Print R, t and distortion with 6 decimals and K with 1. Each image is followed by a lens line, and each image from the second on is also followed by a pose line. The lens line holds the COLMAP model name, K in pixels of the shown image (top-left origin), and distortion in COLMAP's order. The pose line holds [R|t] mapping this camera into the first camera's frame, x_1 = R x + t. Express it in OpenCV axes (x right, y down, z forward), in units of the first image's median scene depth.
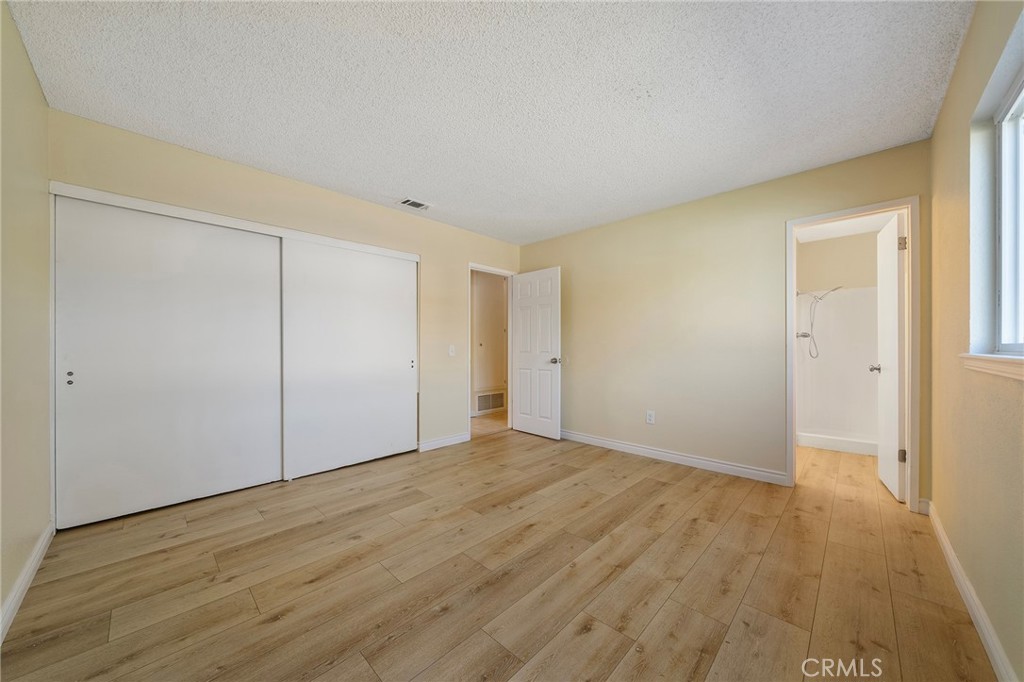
lens RADIAL K [[361.1, 0, 508.8], [0, 361.1, 346.0], [0, 0, 1]] dist [-0.000957, -0.000094]
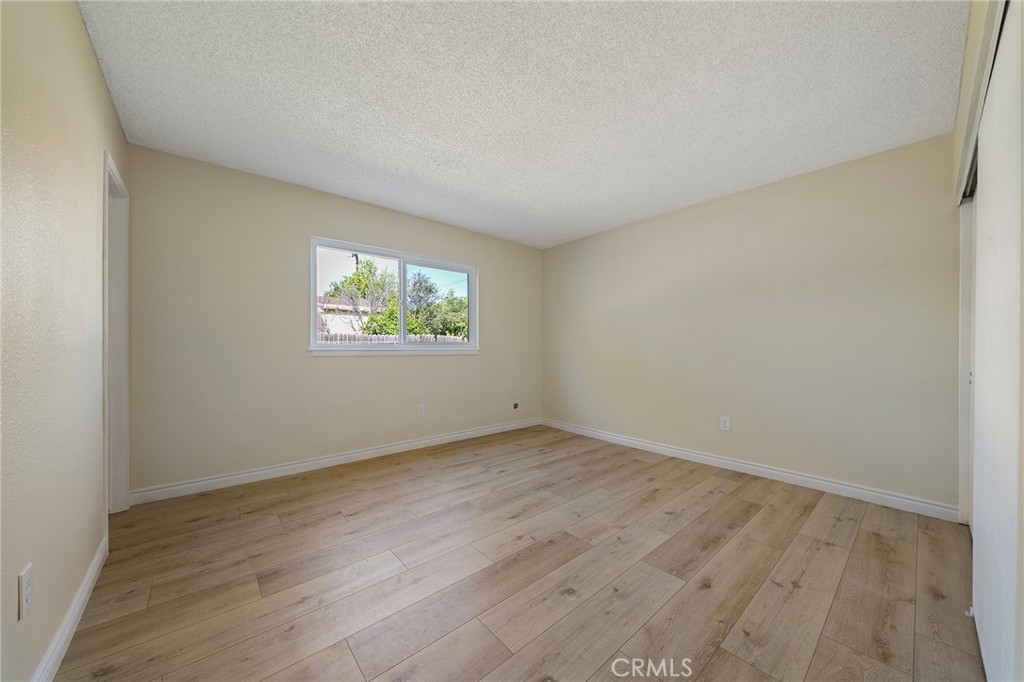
lens RADIAL K [[361.1, 0, 508.8], [0, 361.1, 346.0], [0, 0, 1]] dist [-0.000957, -0.000094]
pose [[-0.995693, -0.004059, 0.092622, -0.020253], [-0.004326, 0.999987, -0.002680, 0.006507], [-0.092610, -0.003070, -0.995698, 2.080249]]
